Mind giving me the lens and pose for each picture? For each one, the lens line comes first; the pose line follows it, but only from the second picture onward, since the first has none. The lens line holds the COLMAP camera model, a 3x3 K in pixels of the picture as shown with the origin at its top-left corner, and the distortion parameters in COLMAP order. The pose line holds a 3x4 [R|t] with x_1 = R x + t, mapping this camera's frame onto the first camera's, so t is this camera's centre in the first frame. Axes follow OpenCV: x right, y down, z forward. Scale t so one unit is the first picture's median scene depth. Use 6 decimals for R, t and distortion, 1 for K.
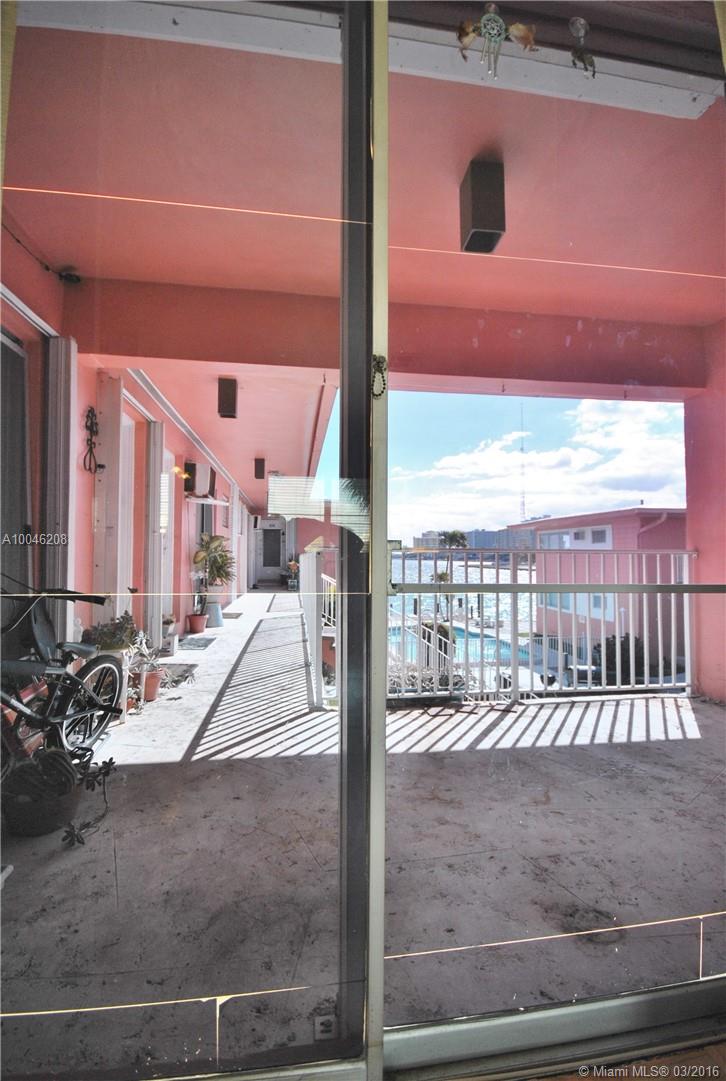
lens RADIAL K [[477.5, 0, 367.5], [0, 477.5, 546.8], [0, 0, 1]] dist [-0.000684, -0.003520]
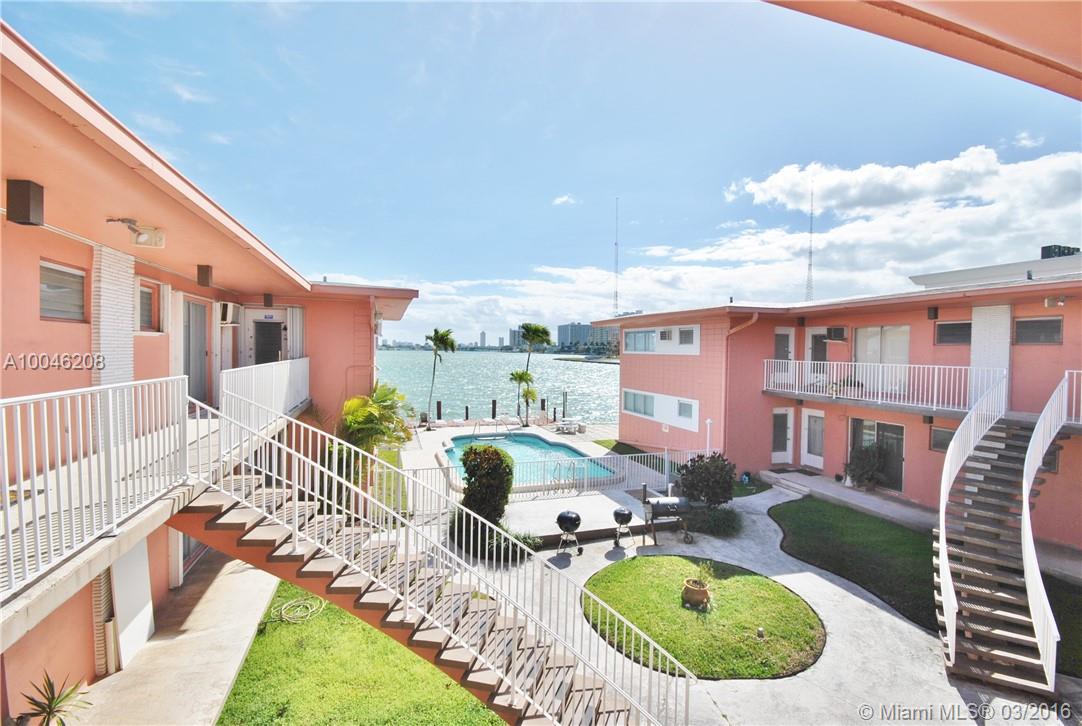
lens RADIAL K [[478.0, 0, 546.0], [0, 478.0, 365.9], [0, 0, 1]] dist [-0.000684, -0.003520]
pose [[0.985748, 0.006450, 0.168105, 0.072621], [-0.015903, 0.998363, 0.054948, -0.012290], [-0.167475, -0.056838, 0.984236, 0.153276]]
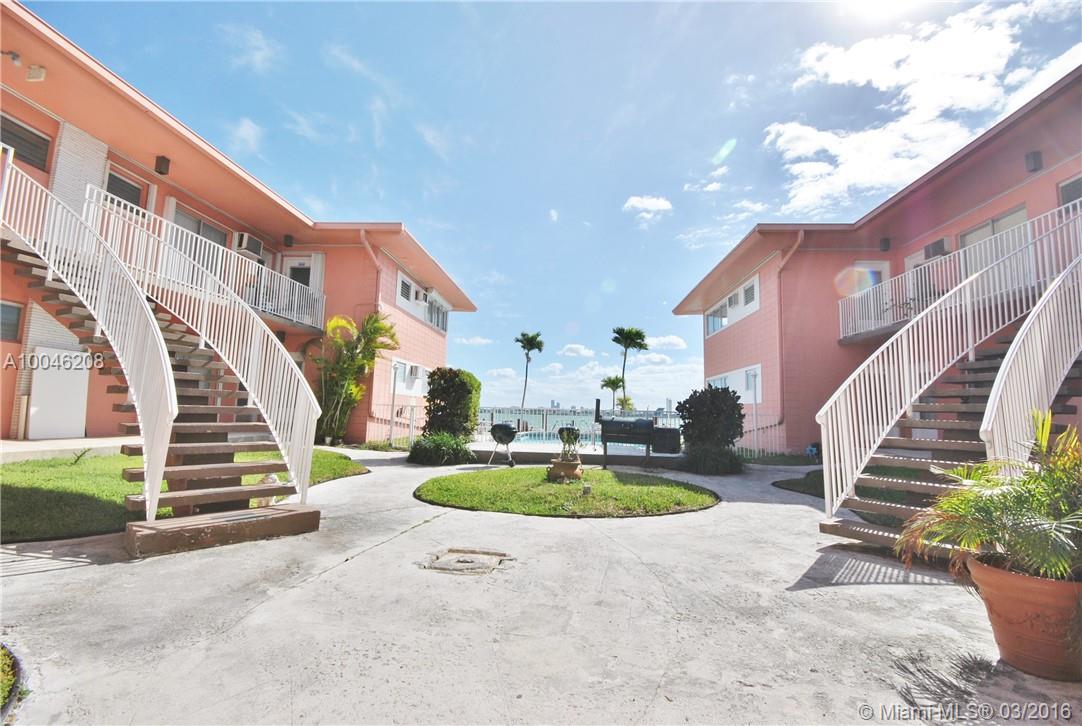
lens RADIAL K [[478.0, 0, 545.7], [0, 478.0, 359.5], [0, 0, 1]] dist [-0.000684, -0.003520]
pose [[0.977042, -0.001405, -0.213042, 0.316184], [-0.019099, 0.995374, -0.094154, 0.151313], [0.212189, 0.096062, 0.972496, 0.198564]]
